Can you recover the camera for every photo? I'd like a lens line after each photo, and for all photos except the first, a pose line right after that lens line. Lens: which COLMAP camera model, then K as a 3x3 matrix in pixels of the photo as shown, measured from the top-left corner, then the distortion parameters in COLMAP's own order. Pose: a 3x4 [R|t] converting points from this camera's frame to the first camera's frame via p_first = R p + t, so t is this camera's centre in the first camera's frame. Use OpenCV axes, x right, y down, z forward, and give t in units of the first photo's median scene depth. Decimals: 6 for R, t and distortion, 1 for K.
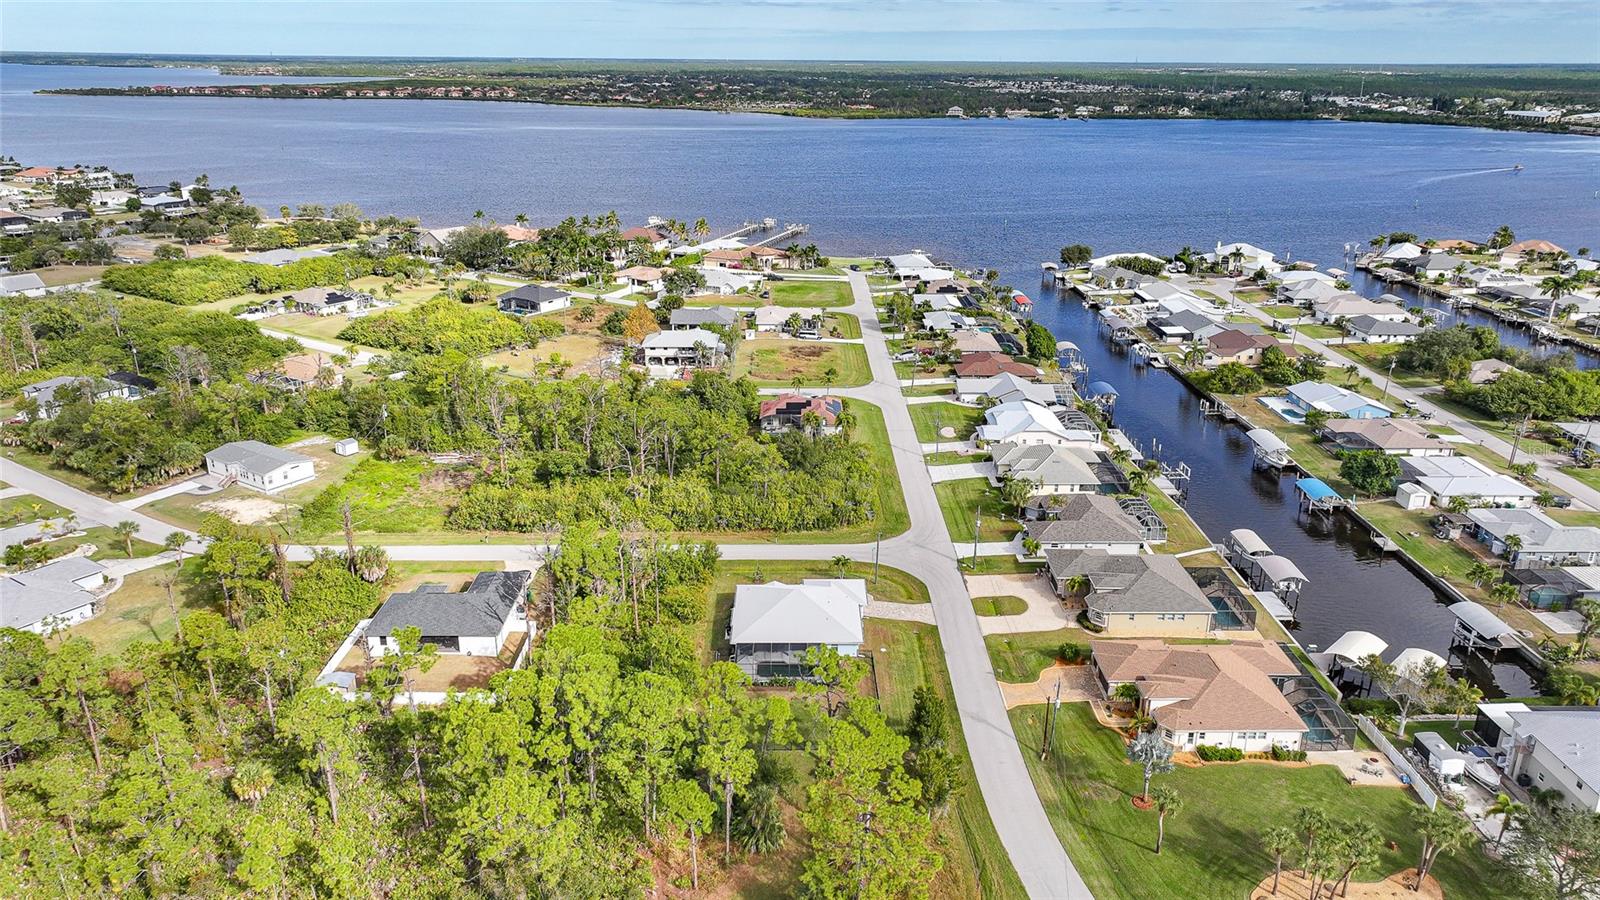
lens RADIAL K [[1122.9, 0, 805.5], [0, 1122.9, 445.3], [0, 0, 1]] dist [0.000132, 0.012015]
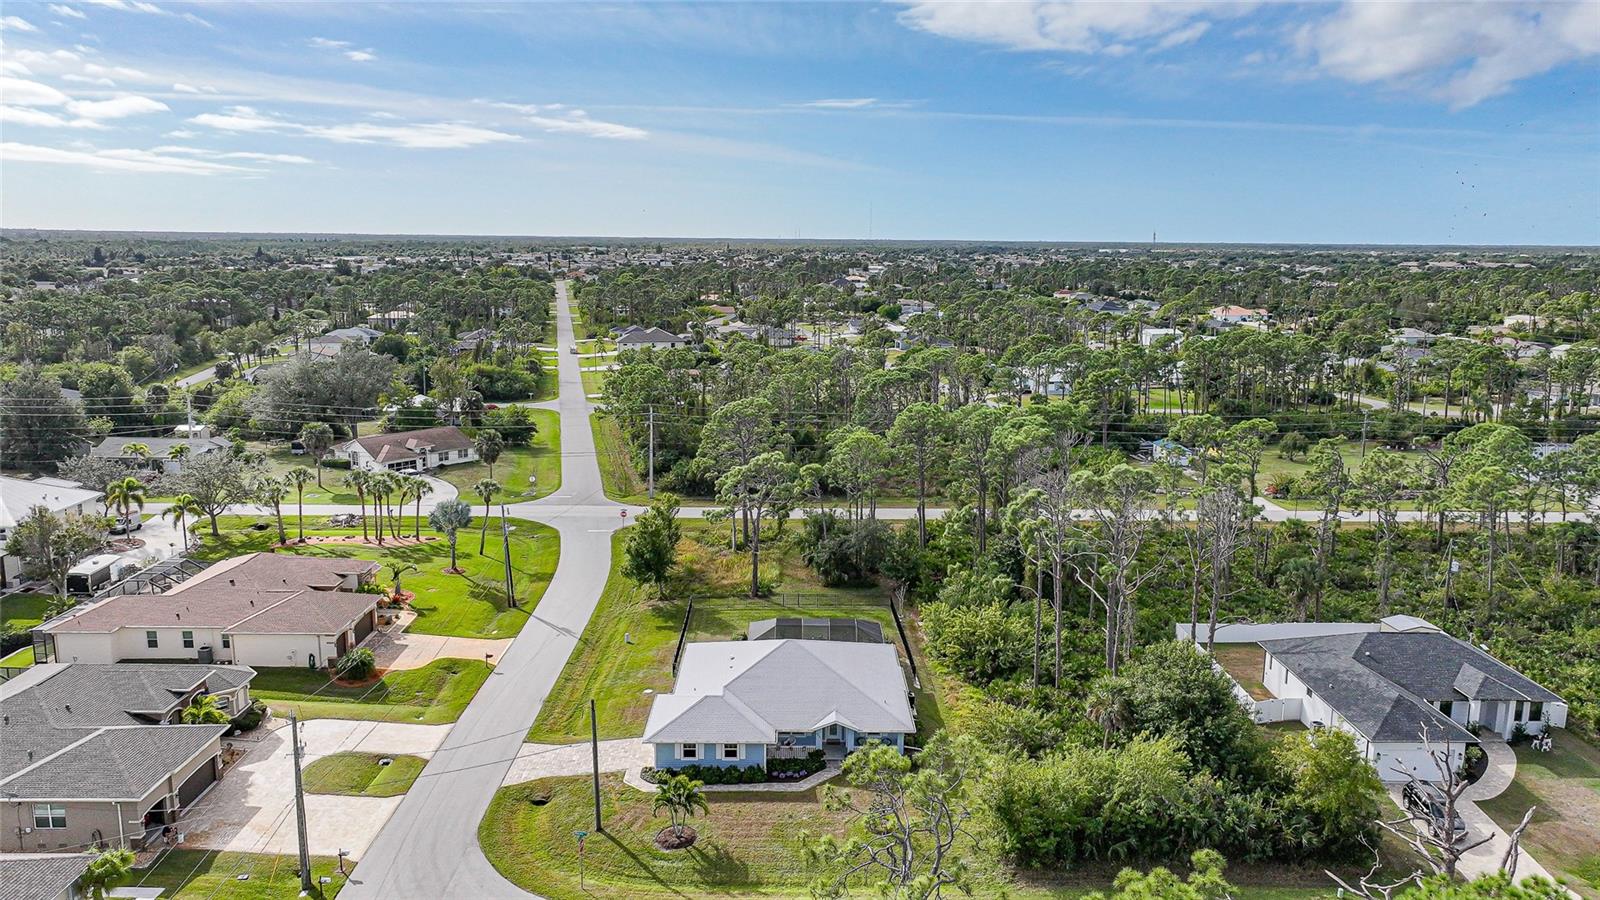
lens RADIAL K [[1122.9, 0, 805.5], [0, 1122.9, 445.3], [0, 0, 1]] dist [0.000132, 0.012015]
pose [[-0.999866, -0.013080, -0.009825, -0.001811], [-0.016207, 0.873862, 0.485903, -0.152897], [0.002230, 0.485997, -0.873958, 1.024988]]
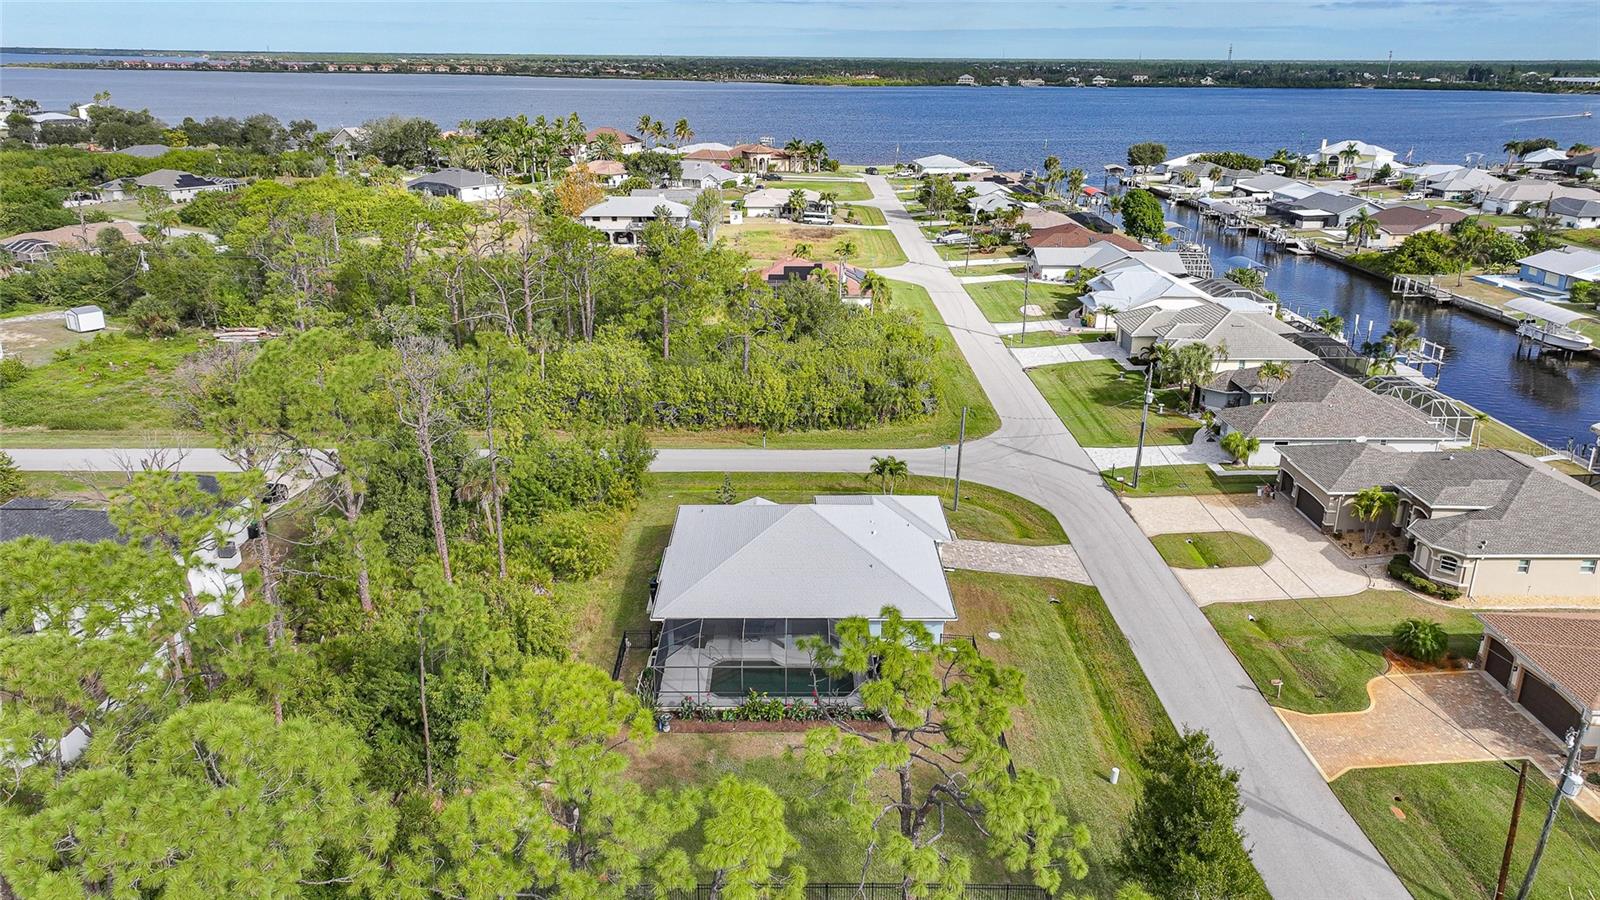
lens RADIAL K [[1122.9, 0, 805.5], [0, 1122.9, 445.3], [0, 0, 1]] dist [0.000132, 0.012015]
pose [[0.999999, 0.000937, -0.000788, -0.004603], [-0.000937, 0.999999, 0.000376, 0.074371], [0.000789, -0.000375, 1.000000, 0.386075]]
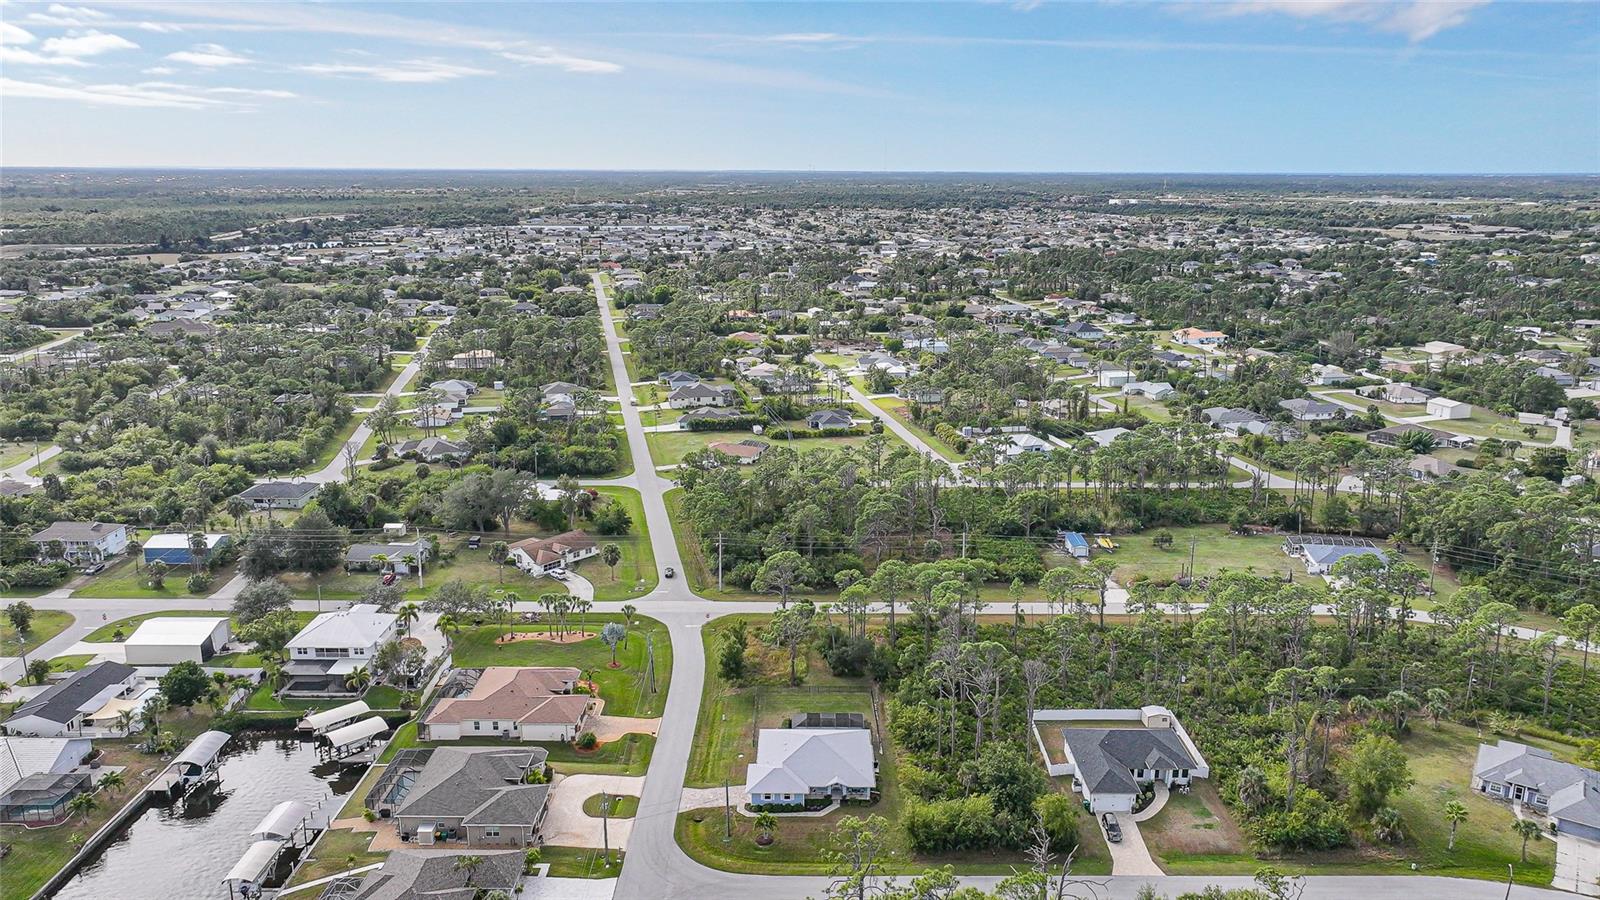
lens RADIAL K [[1121.9, 0, 804.9], [0, 1121.9, 451.5], [0, 0, 1]] dist [0.005942, -0.000651]
pose [[-0.999952, -0.008903, 0.004192, 0.004078], [-0.005194, 0.839335, 0.543590, -0.485662], [-0.008358, 0.543542, -0.839340, 1.257709]]
